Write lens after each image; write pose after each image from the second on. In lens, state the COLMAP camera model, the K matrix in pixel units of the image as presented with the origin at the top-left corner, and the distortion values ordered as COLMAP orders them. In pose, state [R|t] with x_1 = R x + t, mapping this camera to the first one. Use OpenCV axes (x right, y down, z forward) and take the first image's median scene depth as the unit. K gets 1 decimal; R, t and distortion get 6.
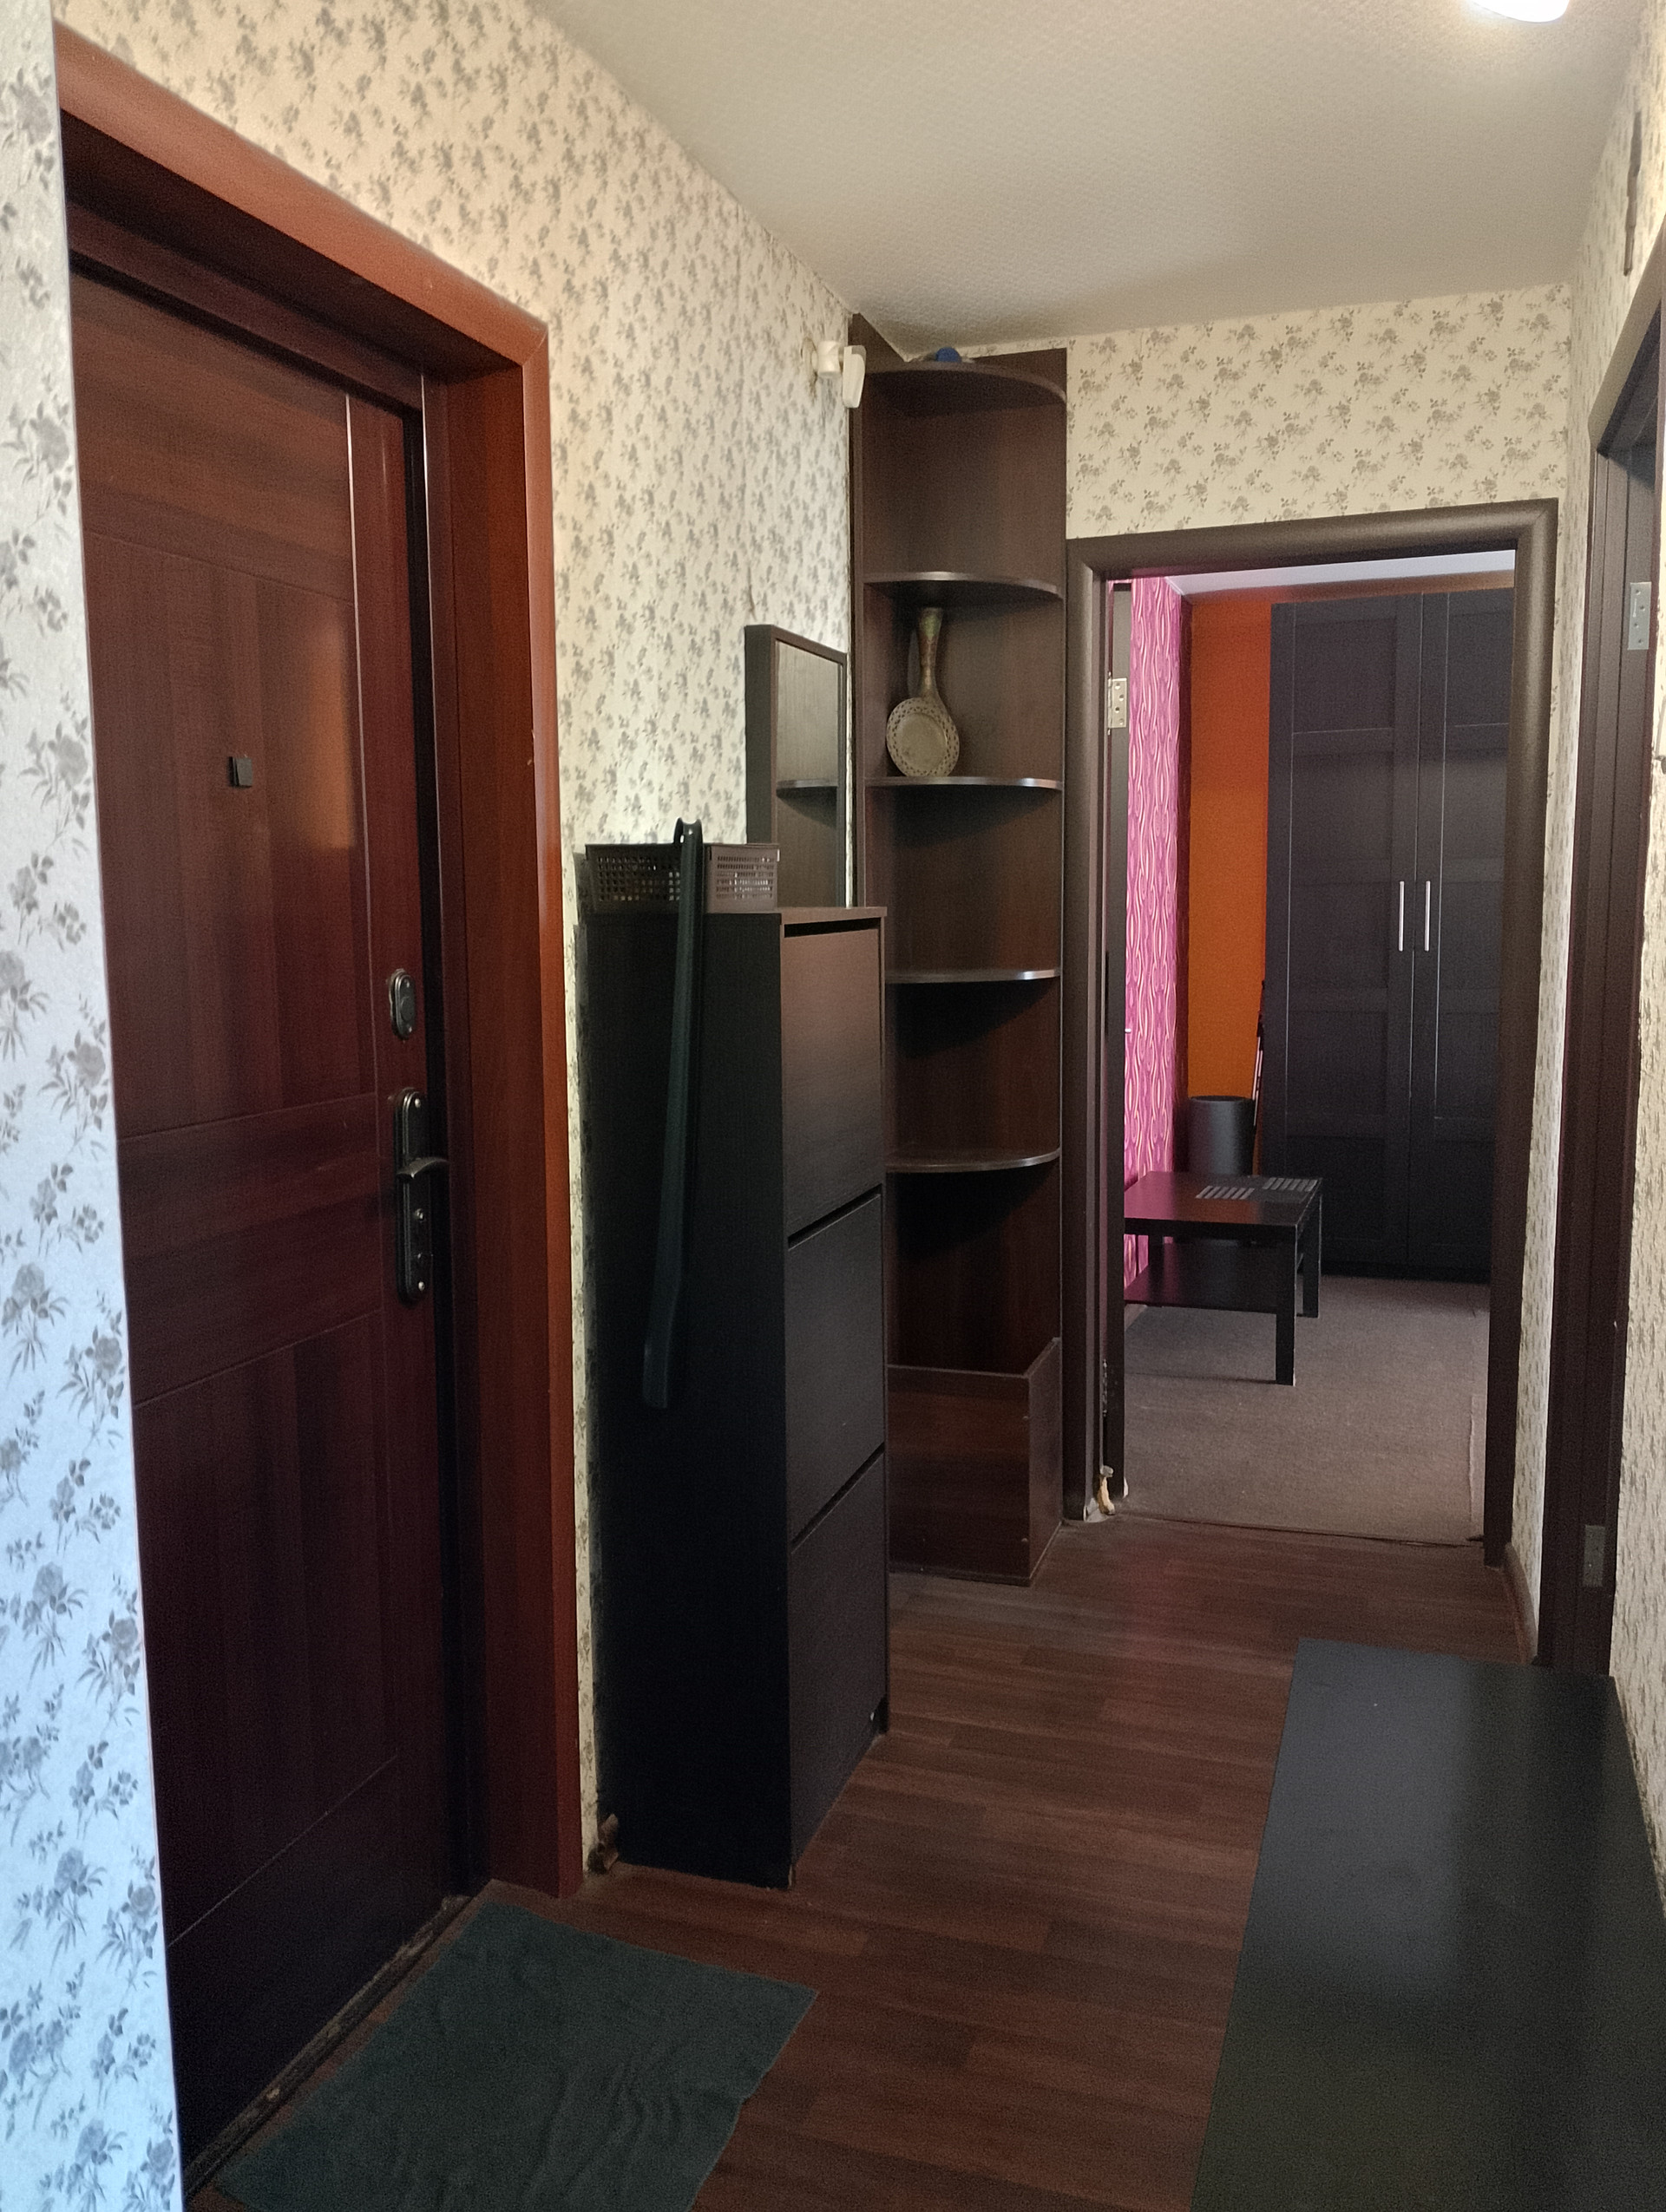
lens RADIAL K [[1798.2, 0, 859.1], [0, 1798.2, 1120.6], [0, 0, 1]] dist [0.078587, -0.150270]
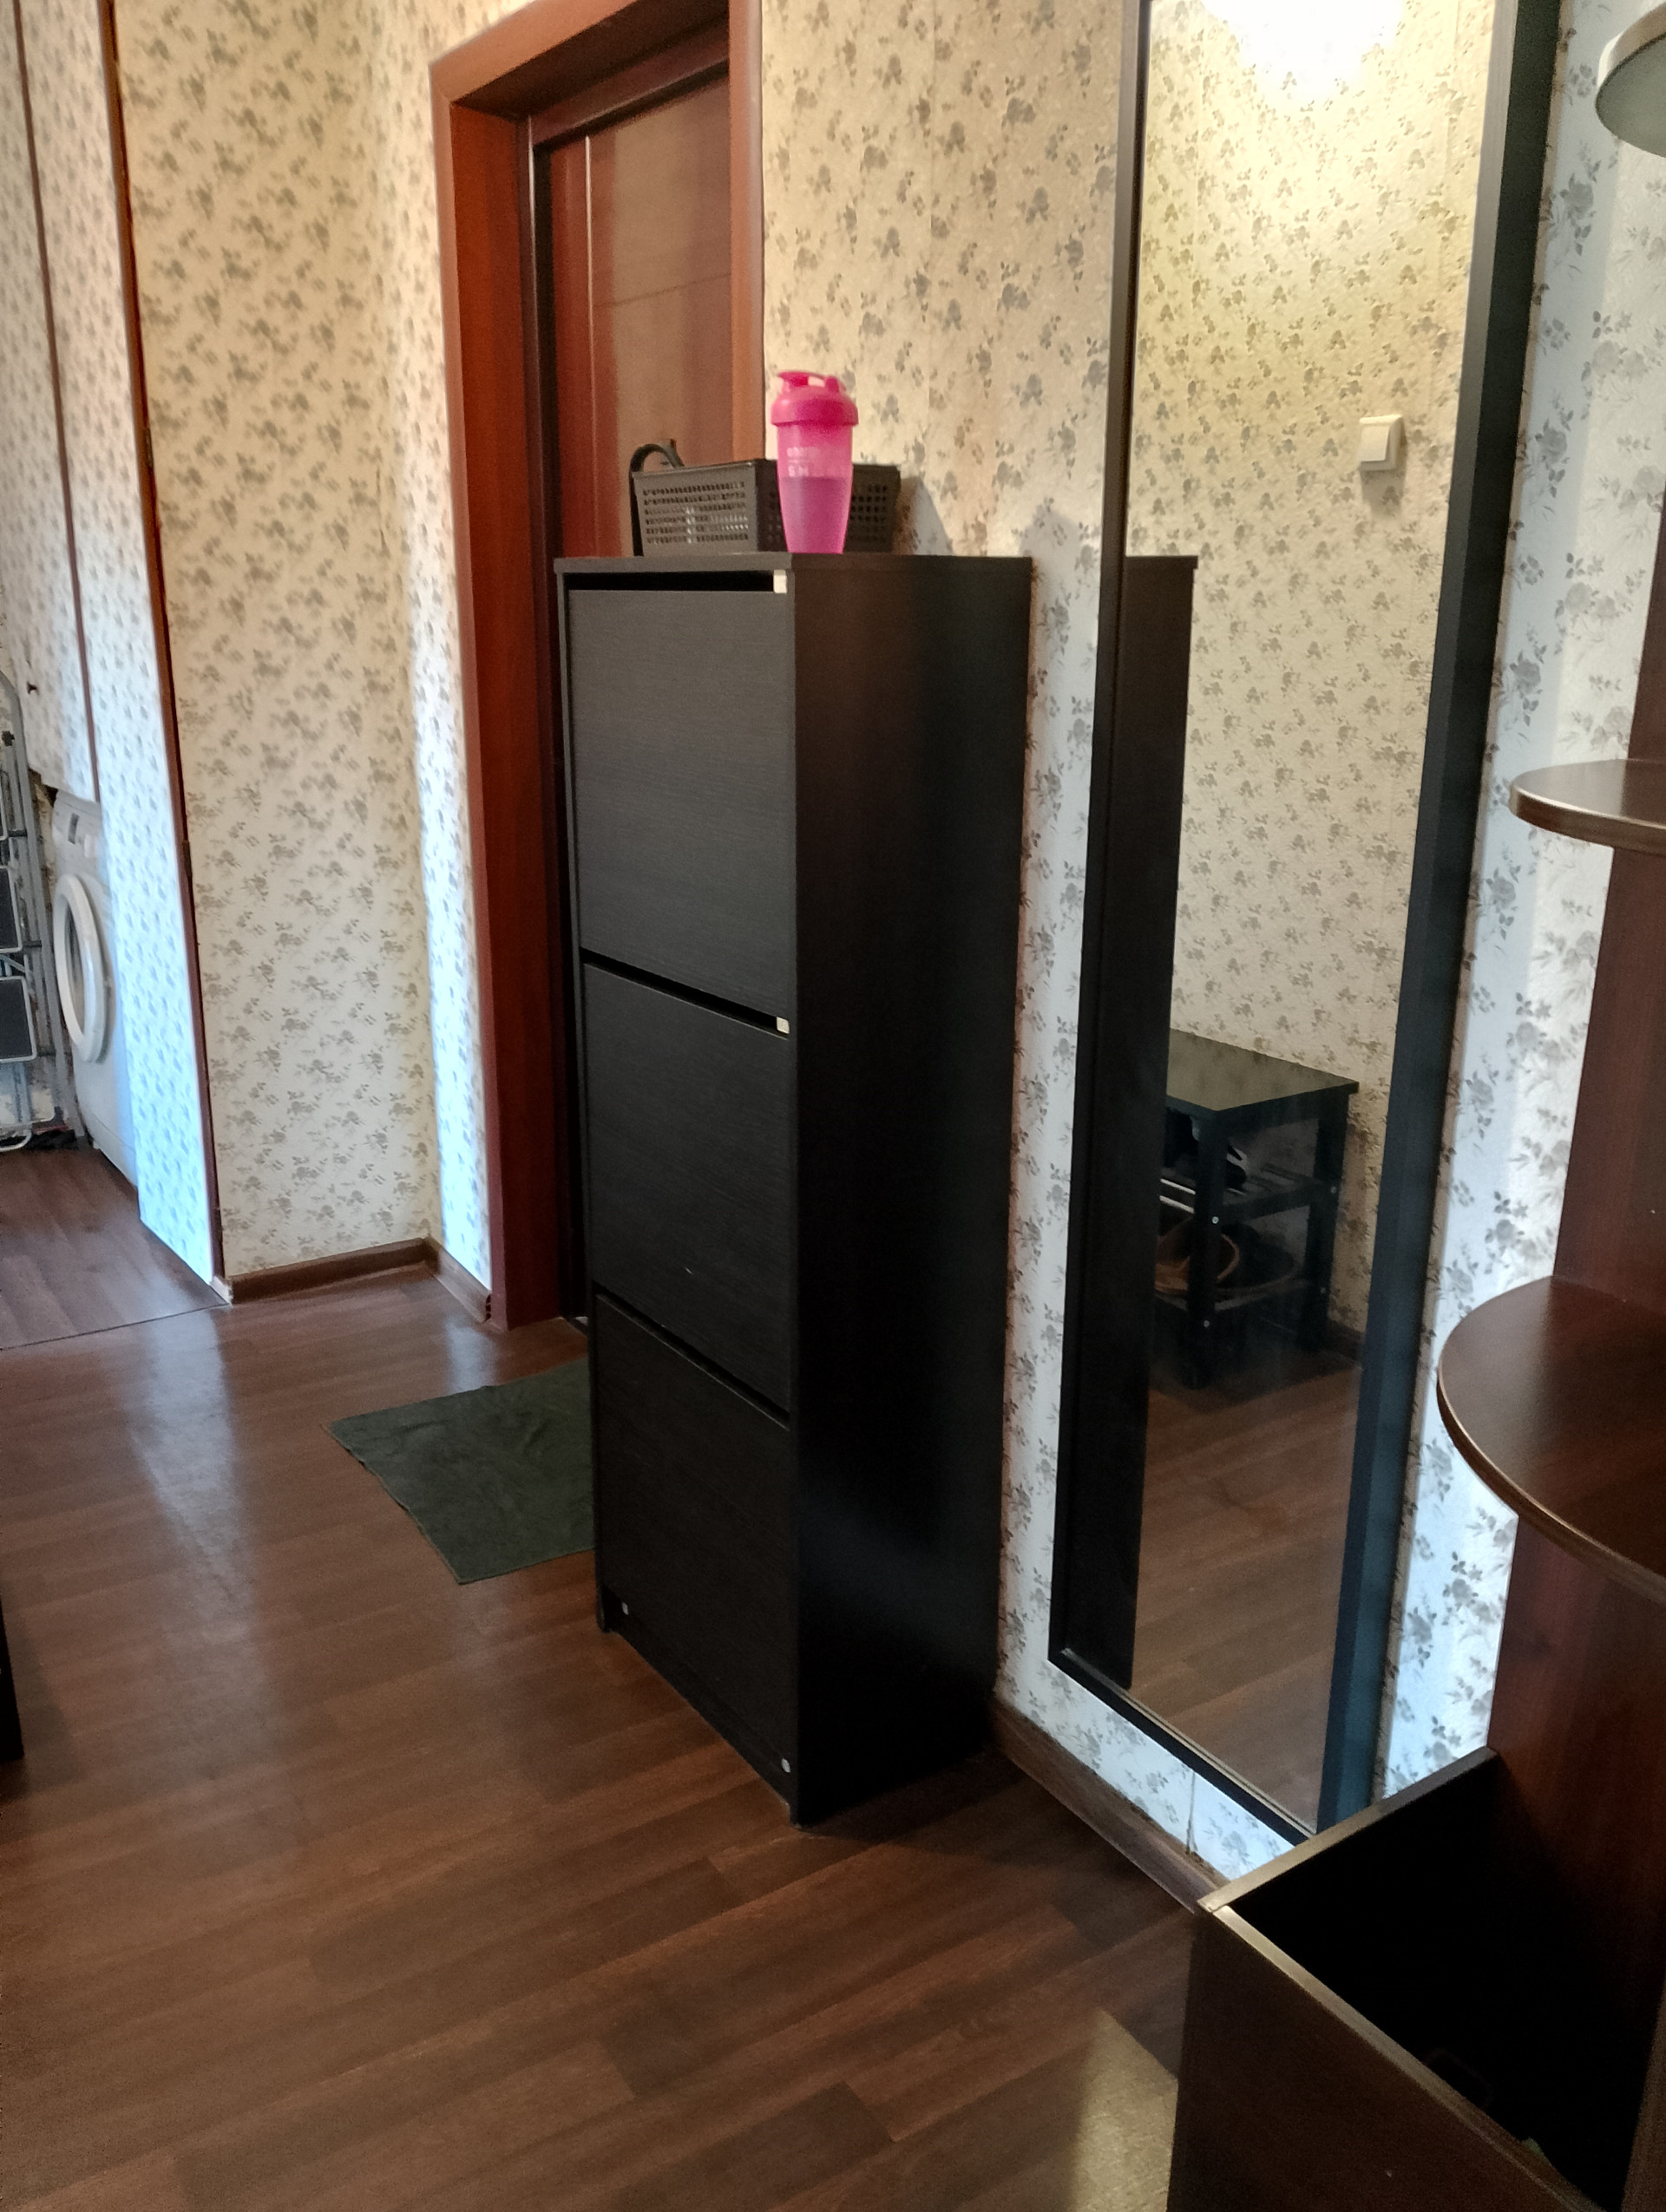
lens RADIAL K [[1798.2, 0, 859.1], [0, 1798.2, 1120.6], [0, 0, 1]] dist [0.078587, -0.150270]
pose [[-0.654001, 0.232002, -0.720040, 0.451311], [-0.085363, 0.923101, 0.374964, -0.168717], [0.751662, 0.306691, -0.583904, 1.395157]]
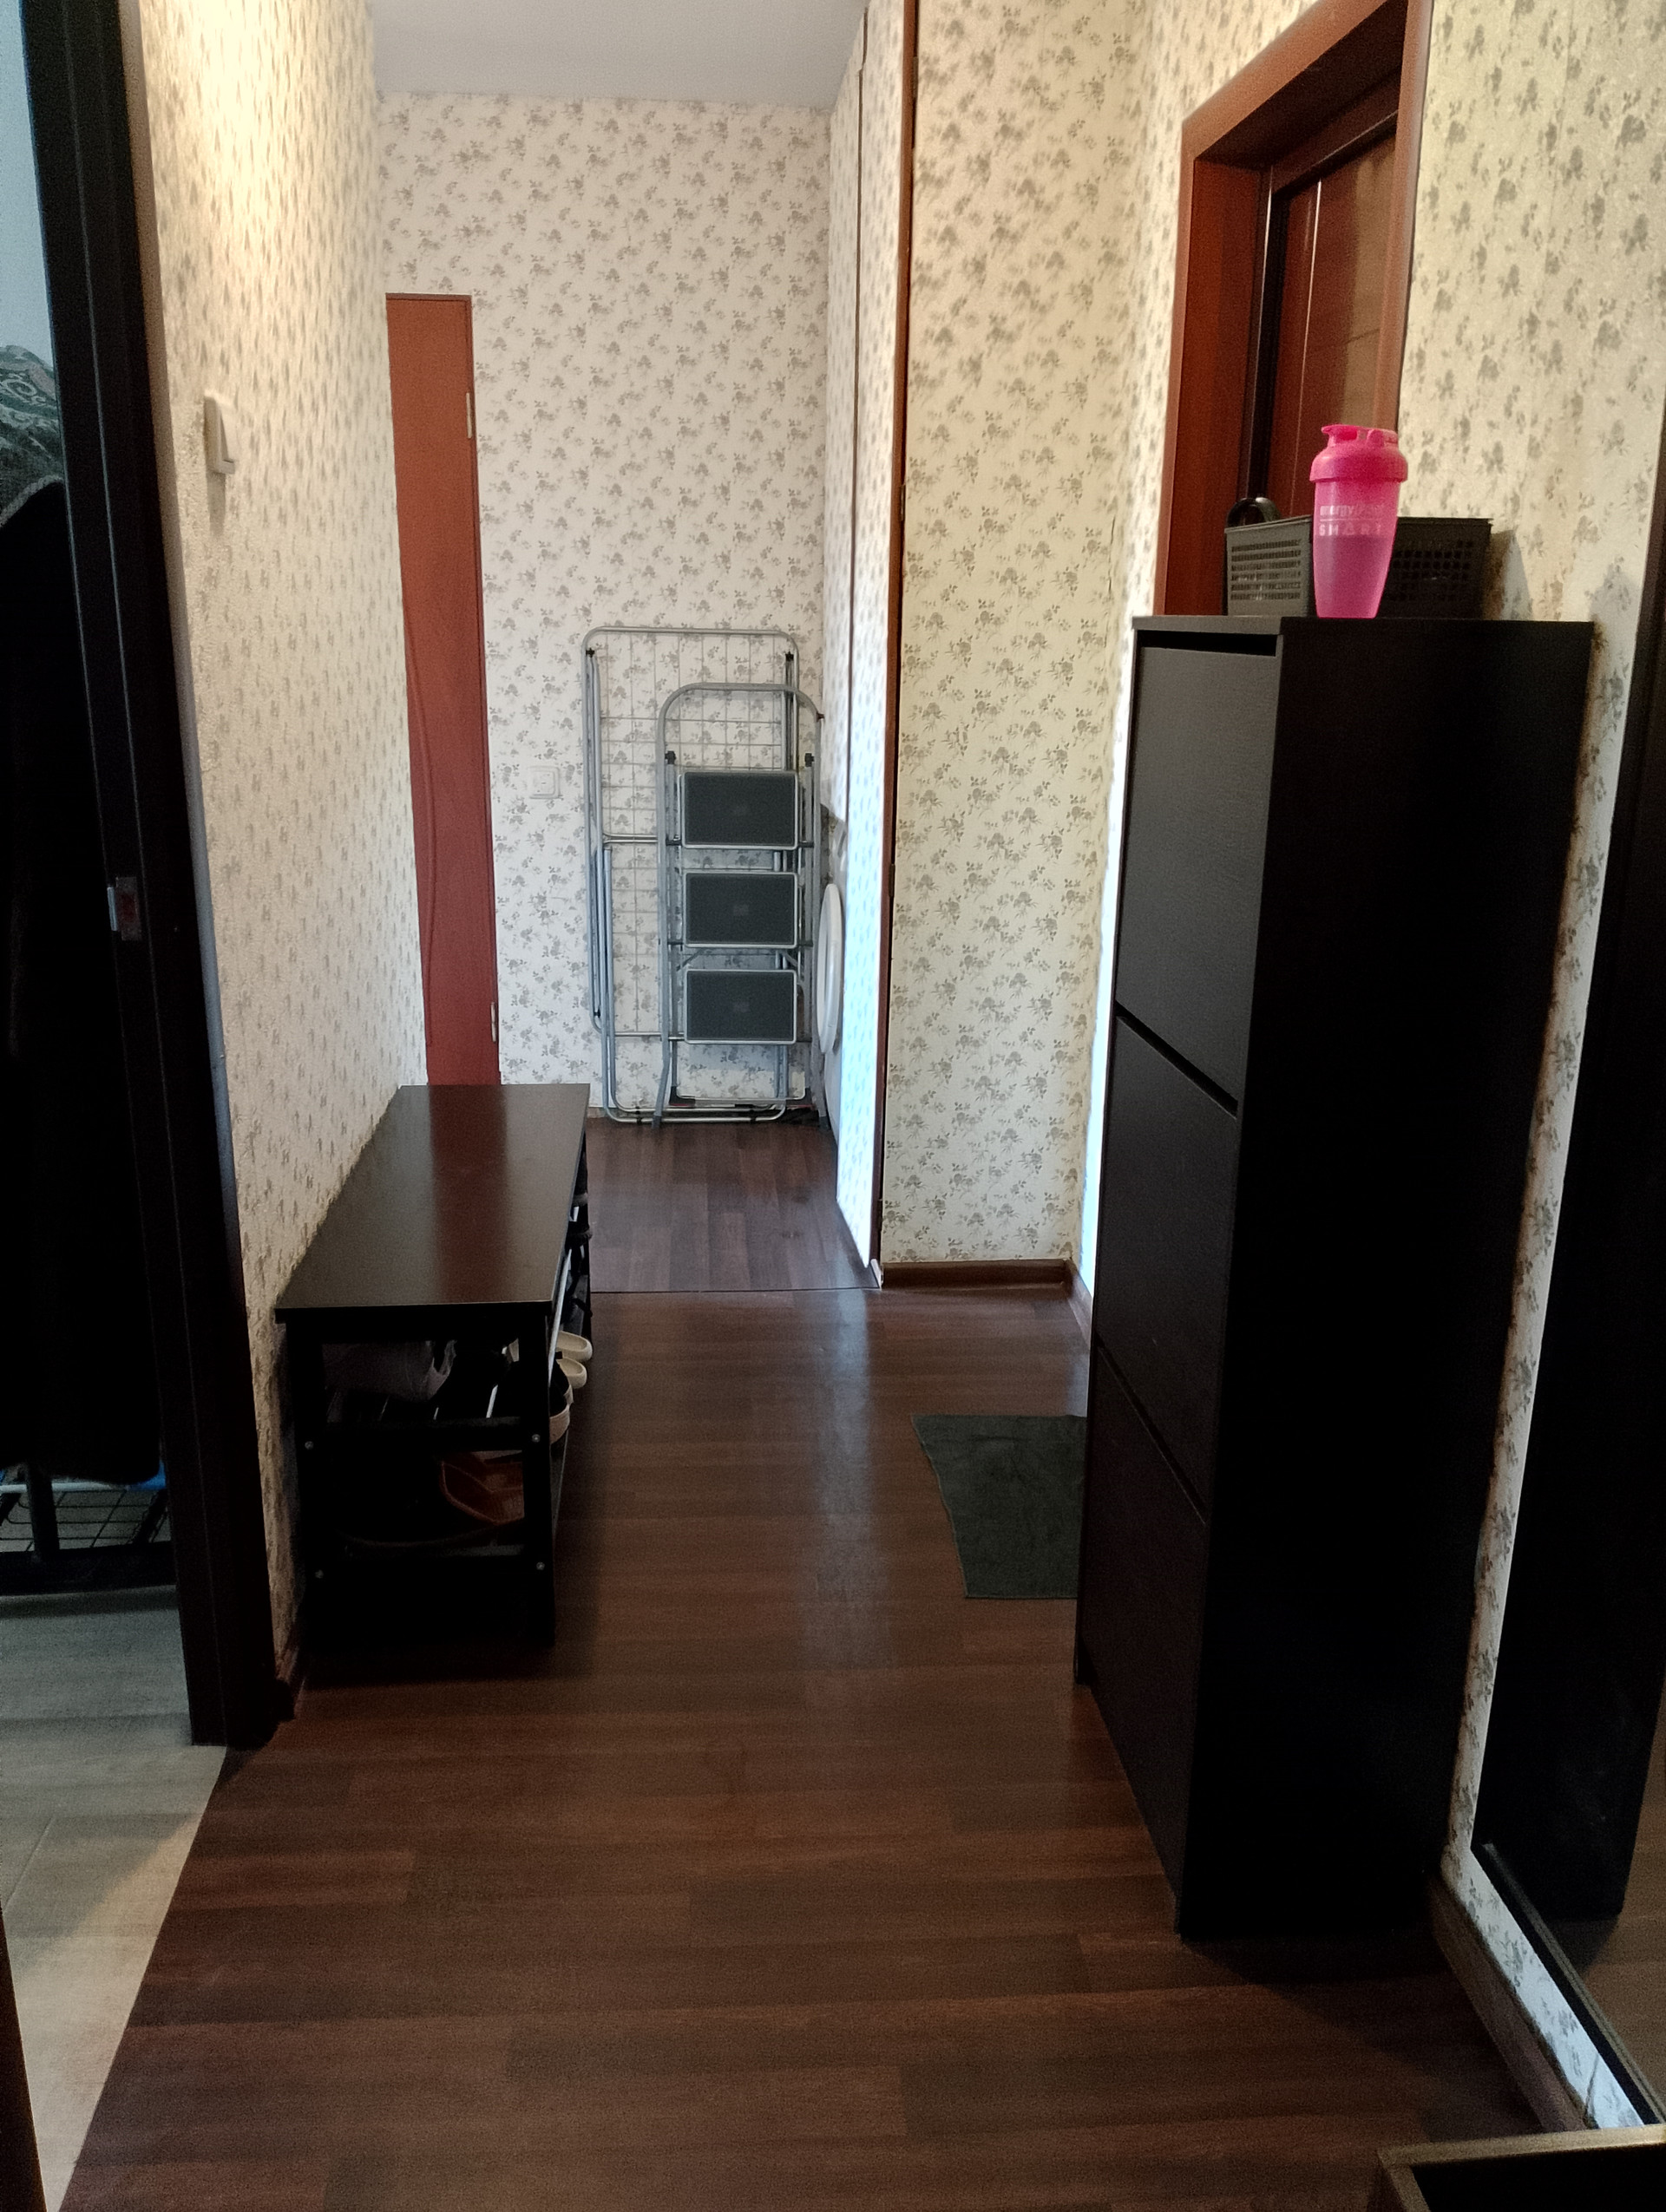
lens RADIAL K [[1798.2, 0, 859.1], [0, 1798.2, 1120.6], [0, 0, 1]] dist [0.078587, -0.150270]
pose [[-0.932107, 0.103748, -0.347007, 0.336586], [-0.043559, 0.919030, 0.391775, -0.187017], [0.359555, 0.380291, -0.852115, 1.467441]]
